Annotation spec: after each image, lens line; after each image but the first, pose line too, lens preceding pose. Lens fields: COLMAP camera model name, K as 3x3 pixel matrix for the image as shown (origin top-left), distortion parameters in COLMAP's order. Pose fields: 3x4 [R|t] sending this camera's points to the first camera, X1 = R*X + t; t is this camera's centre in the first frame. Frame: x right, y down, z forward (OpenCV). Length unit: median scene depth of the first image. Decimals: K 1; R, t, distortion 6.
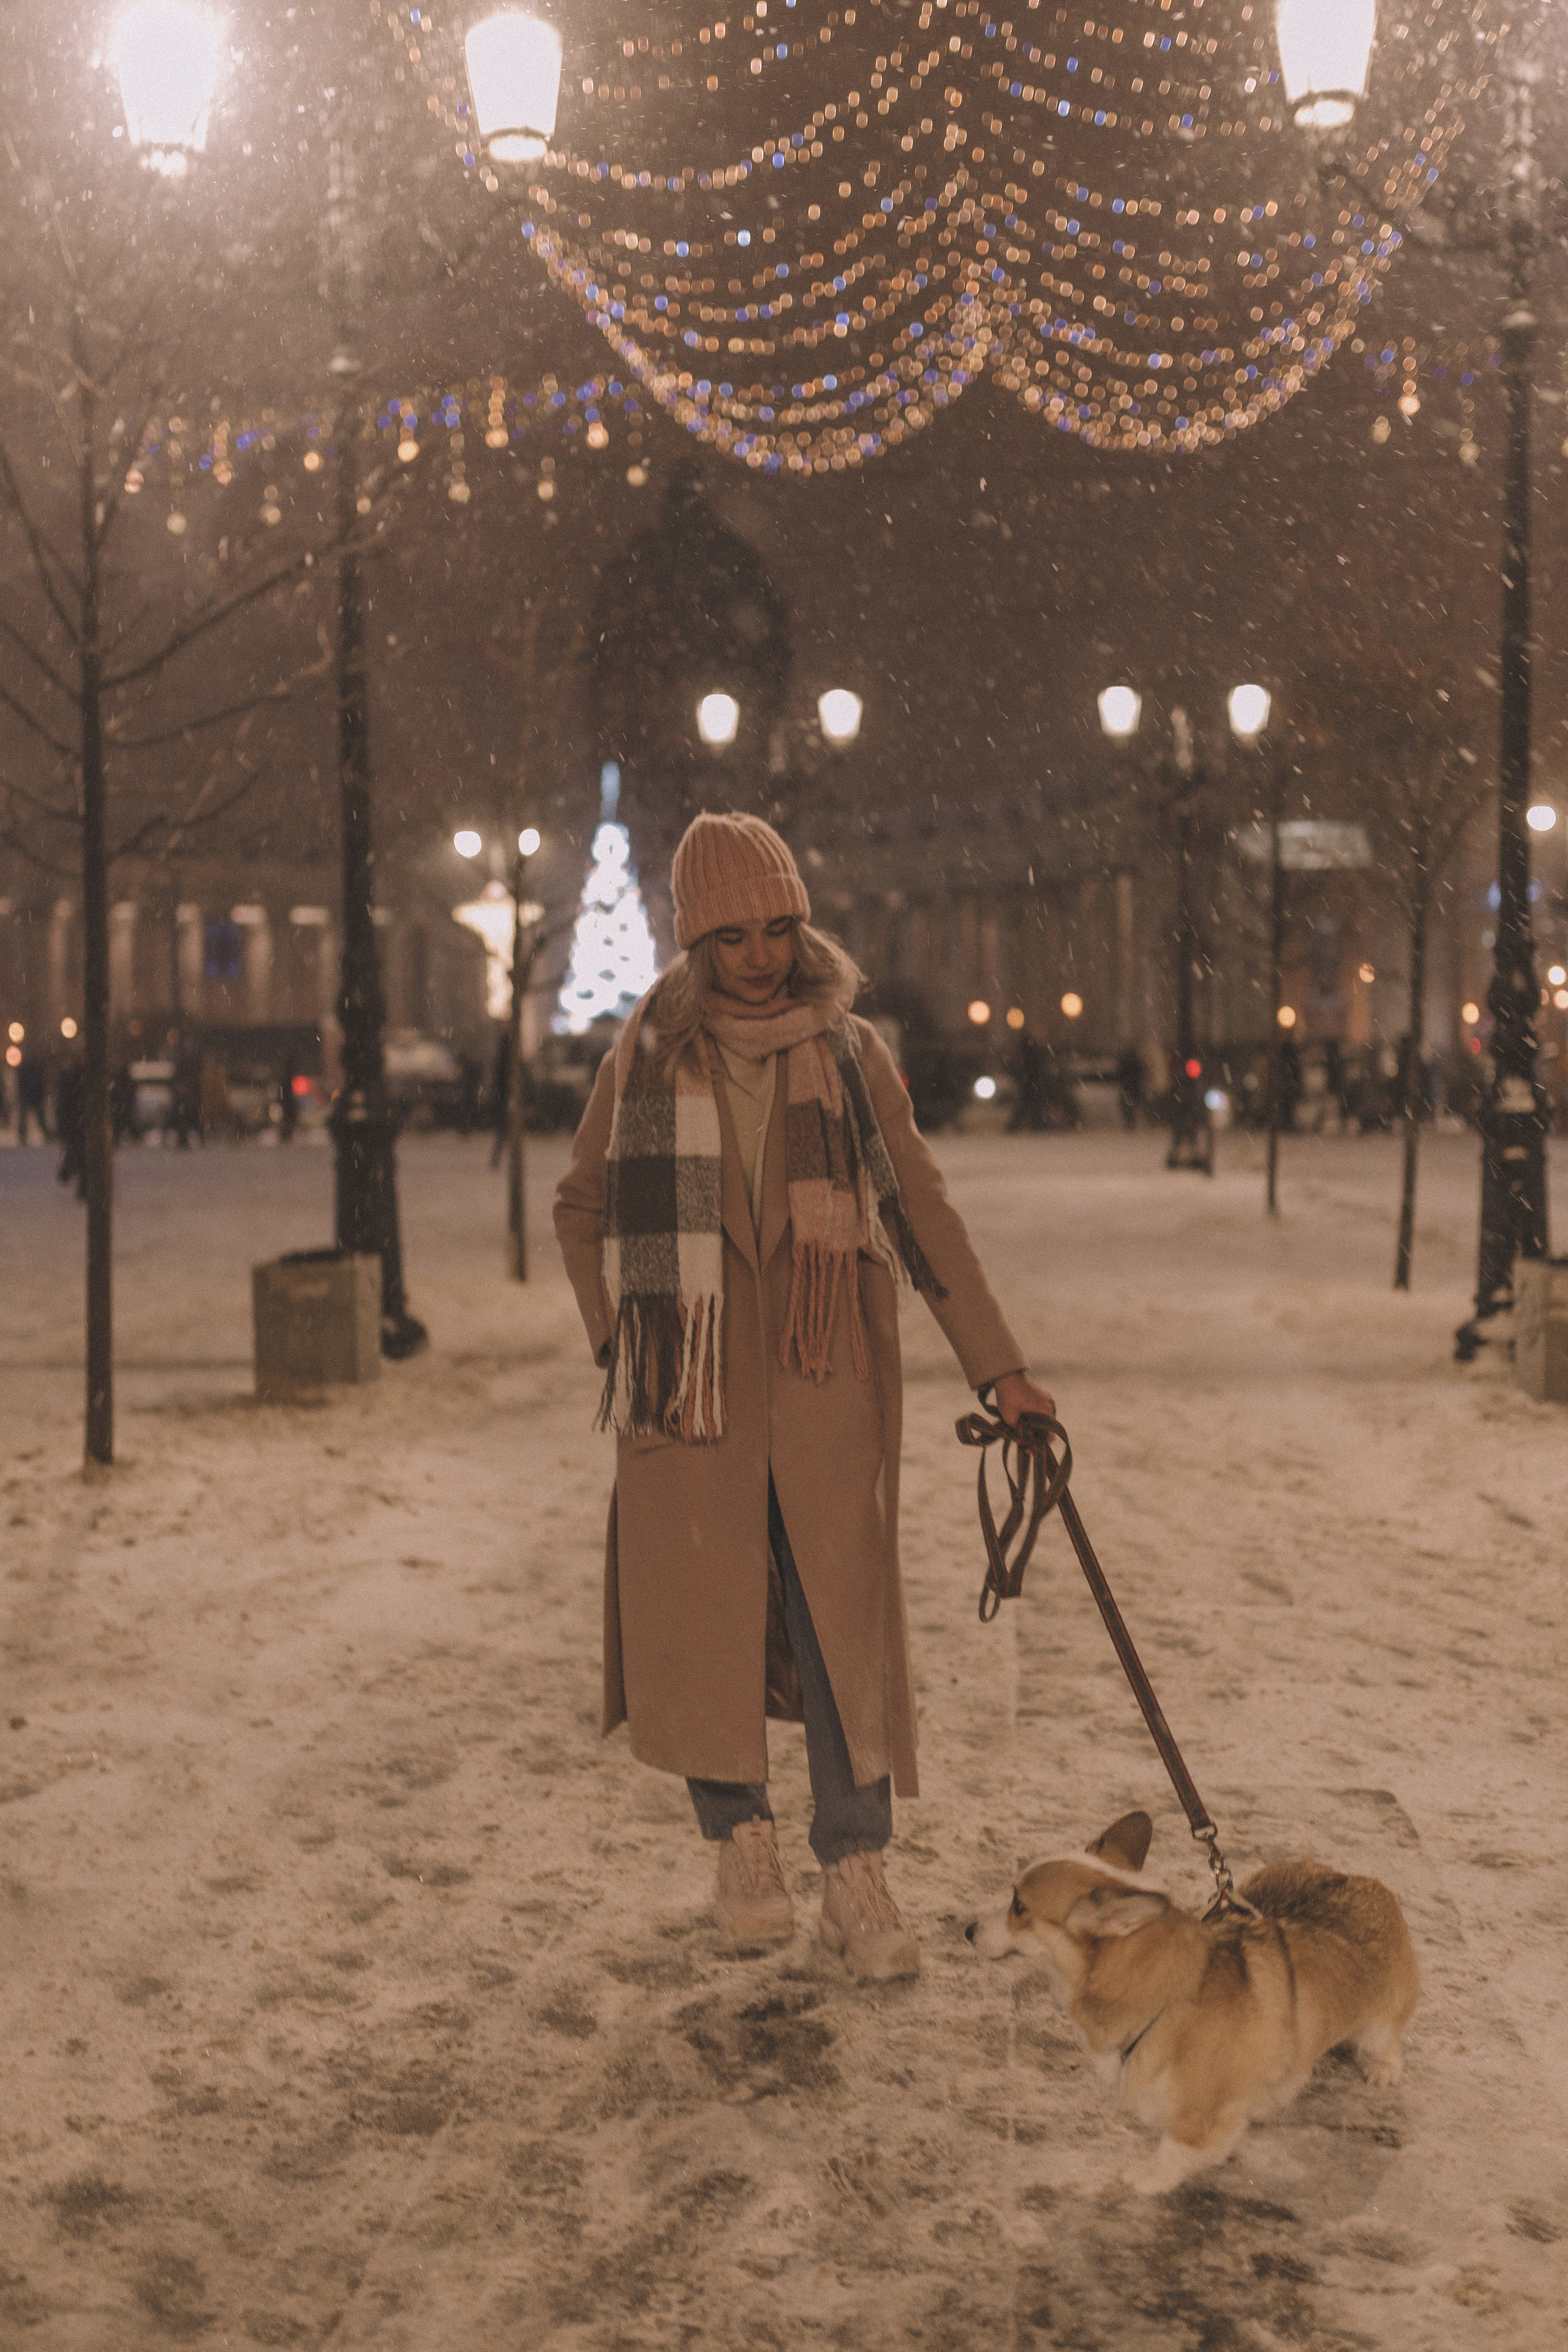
lens RADIAL K [[2245.4, 0, 791.7], [0, 2245.4, 1170.0], [0, 0, 1]] dist [-0.003024, 0.002260]
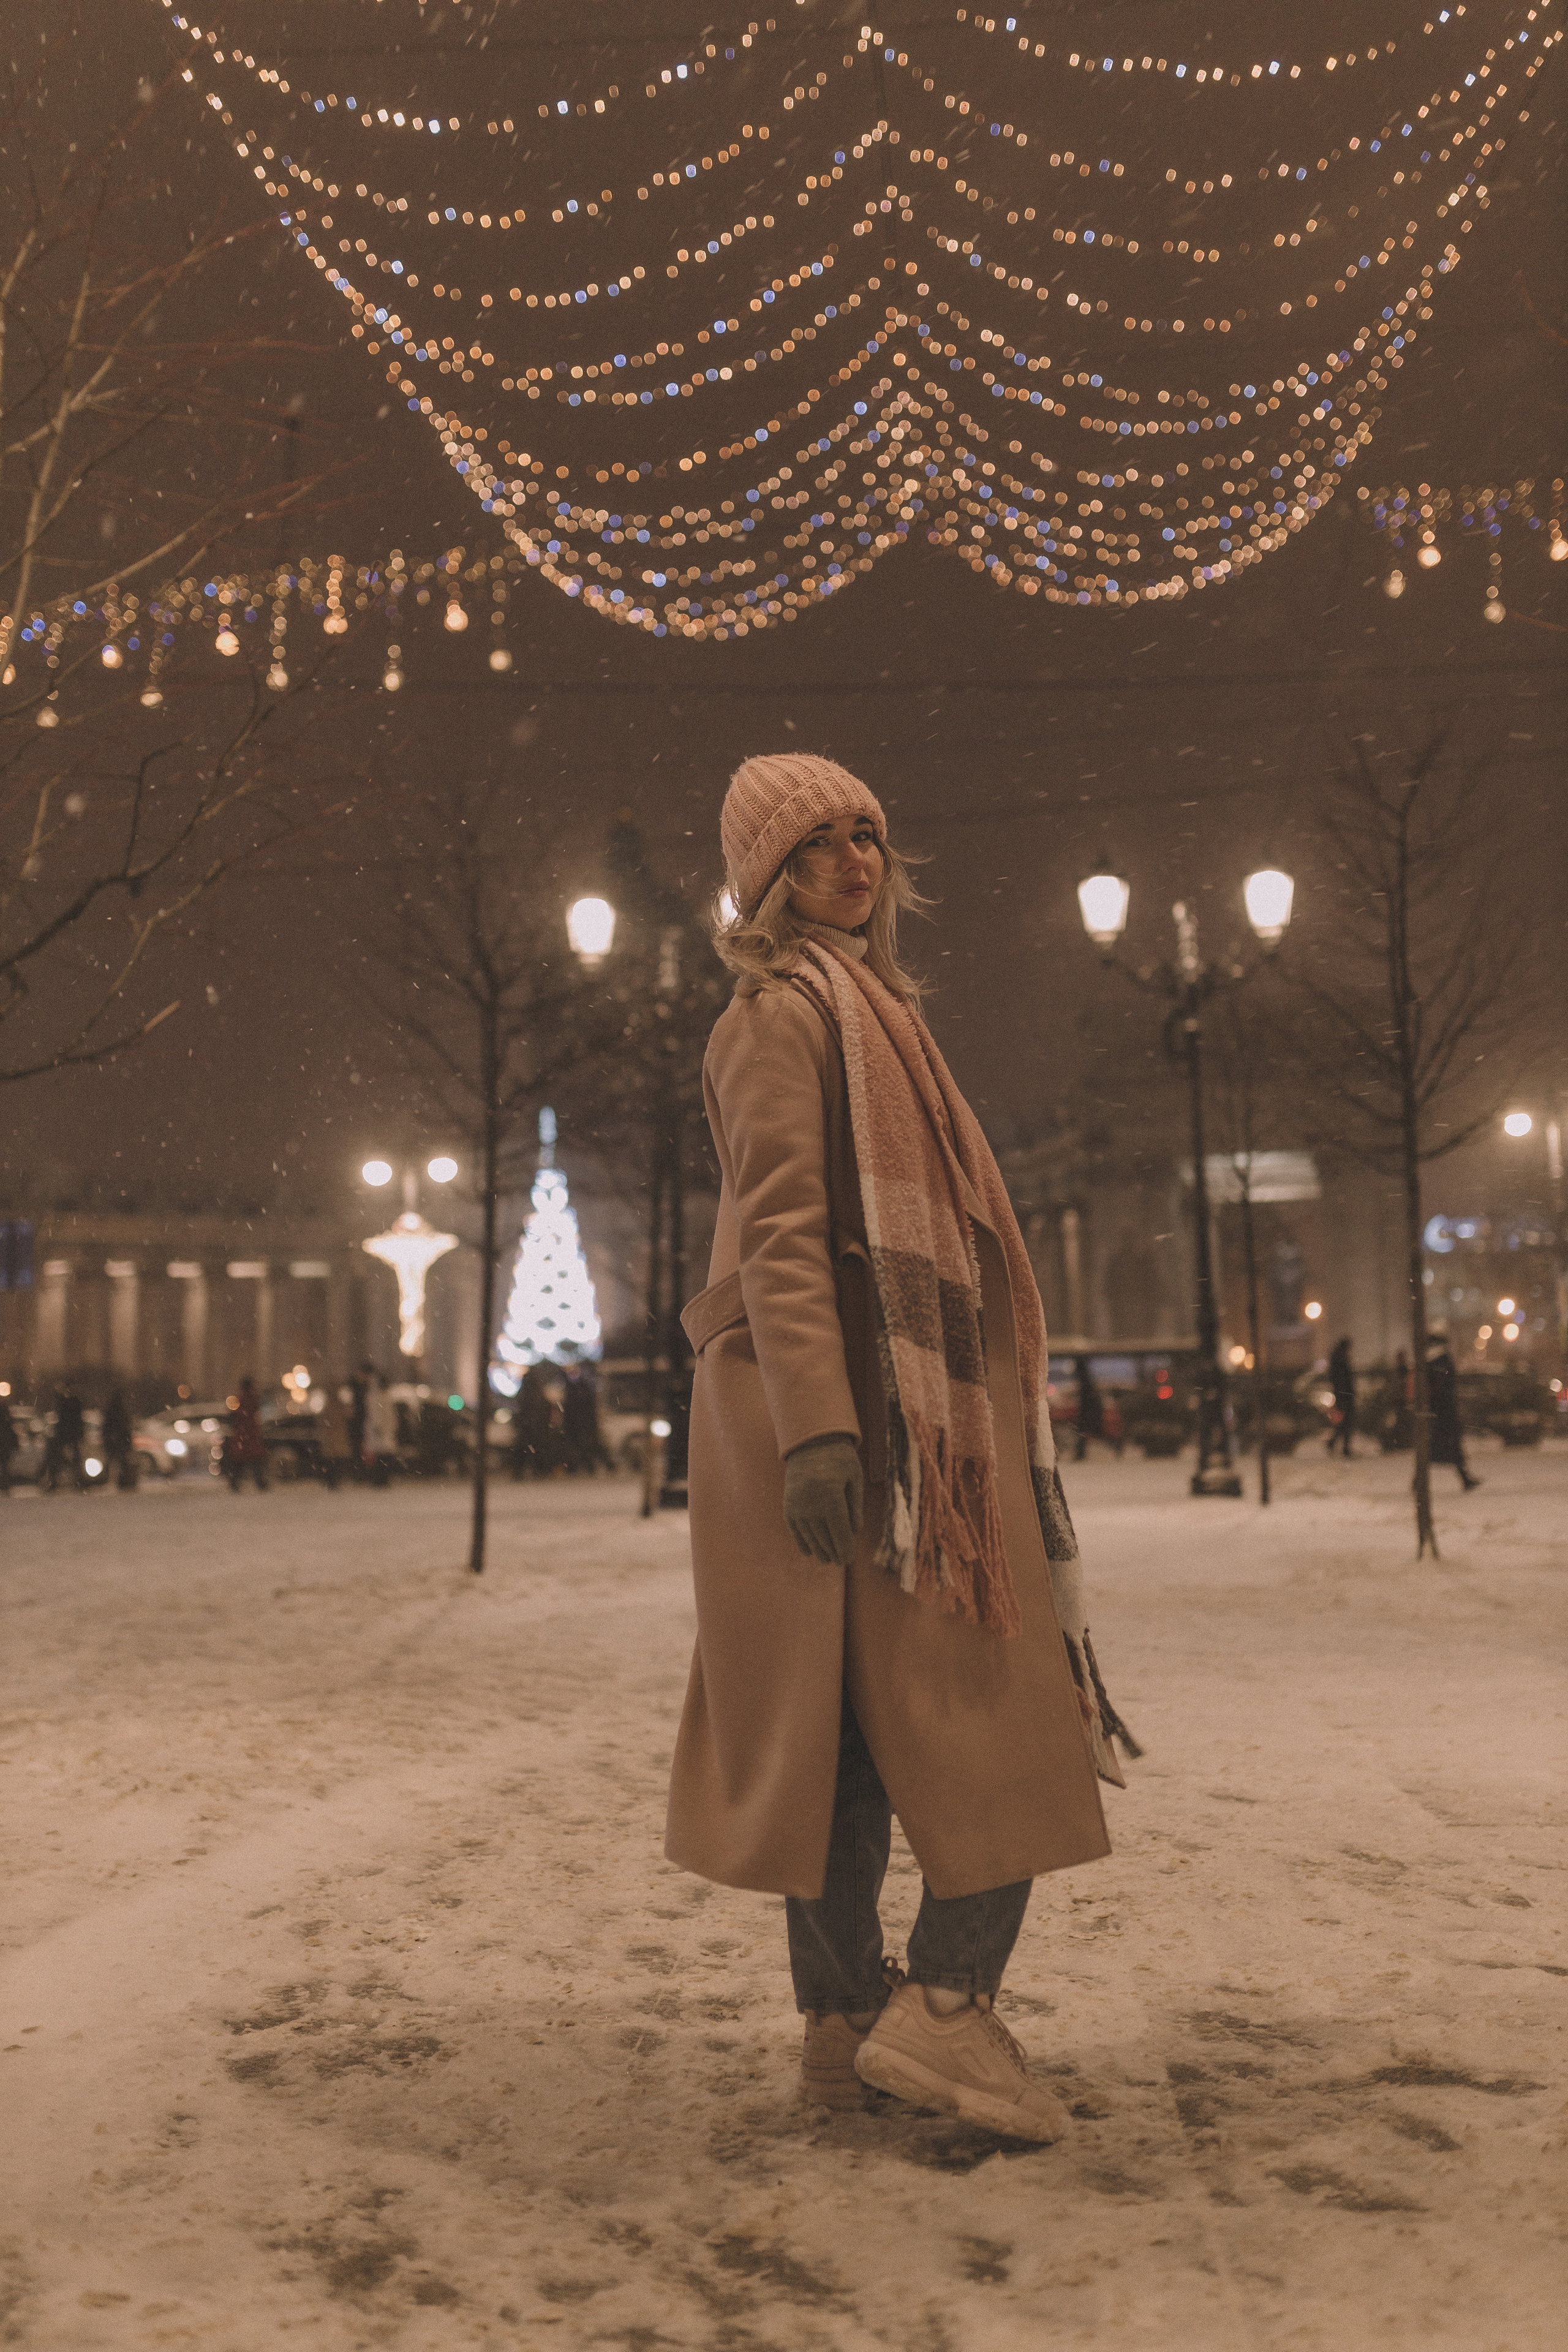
lens RADIAL K [[2245.4, 0, 791.7], [0, 2245.4, 1170.0], [0, 0, 1]] dist [-0.003024, 0.002260]
pose [[0.999503, -0.019676, 0.024616, 0.017236], [0.023249, 0.987720, -0.154497, 0.007186], [-0.021274, 0.154992, 0.987687, 0.268020]]
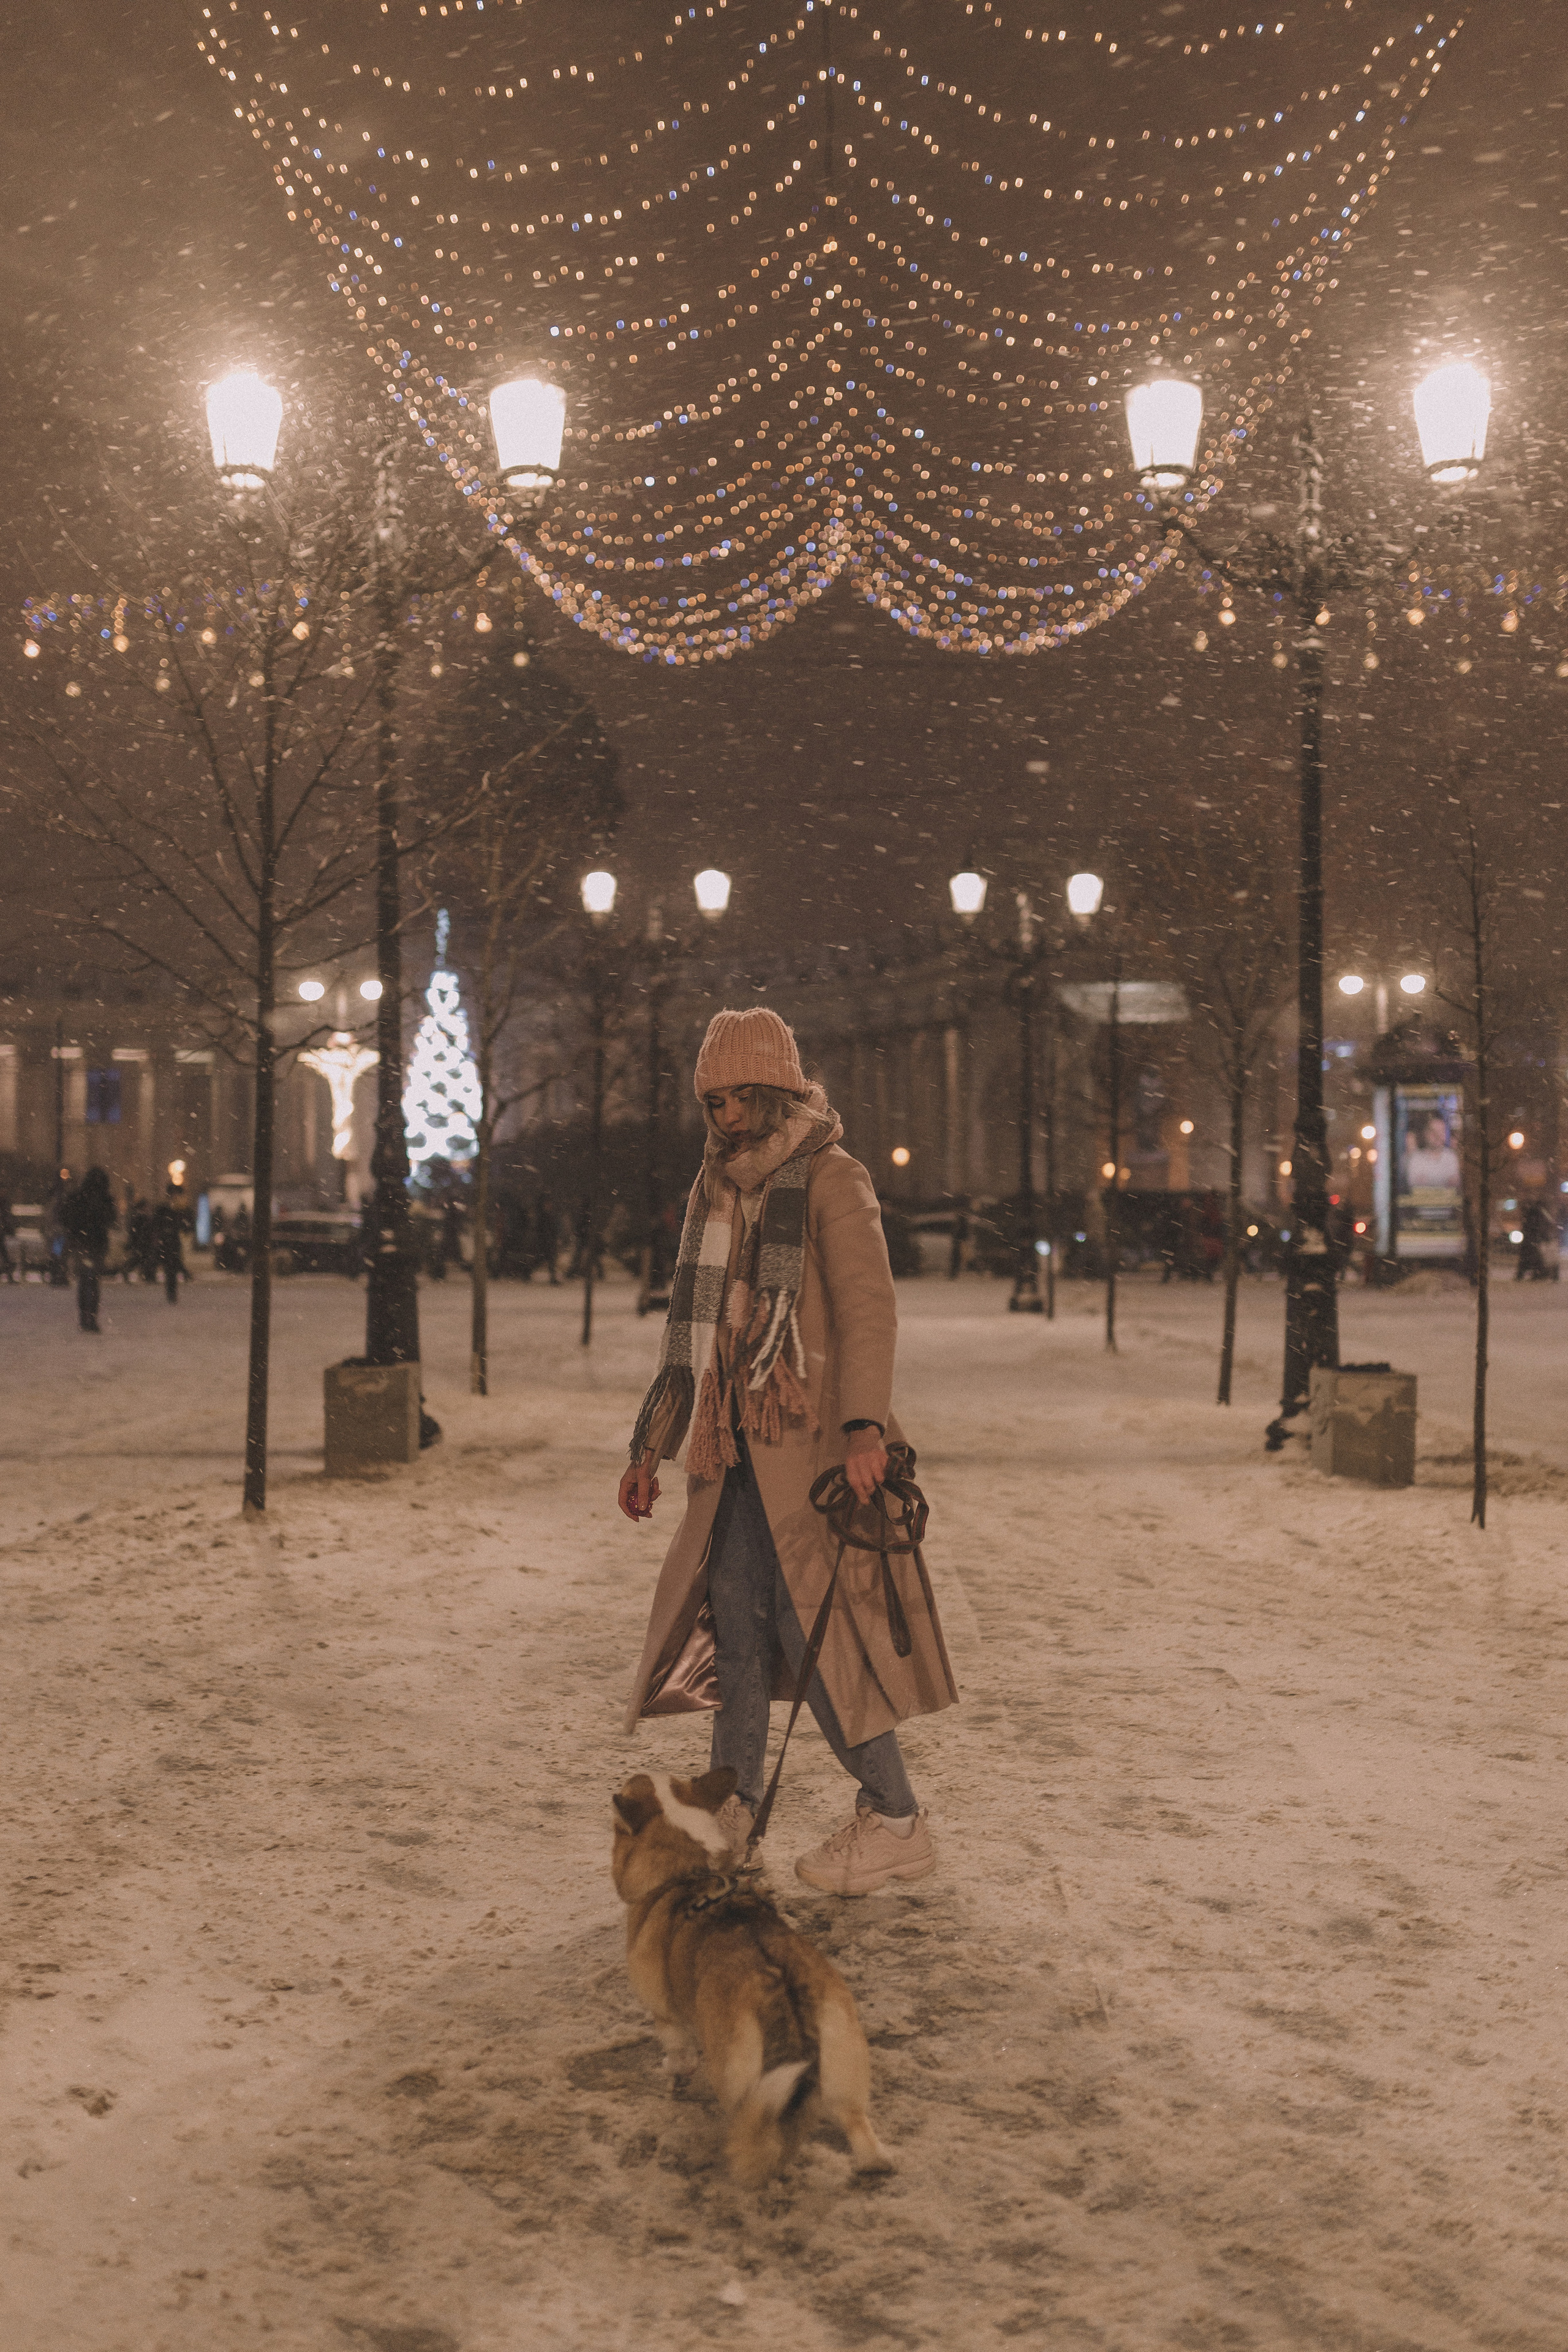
lens RADIAL K [[2260.7, 0, 787.3], [0, 2260.7, 1226.6], [0, 0, 1]] dist [-0.016896, 0.000545]
pose [[0.997077, 0.009281, 0.075831, -0.026681], [-0.006162, 0.999129, -0.041259, 0.004818], [-0.076148, 0.040671, 0.996267, -0.094463]]
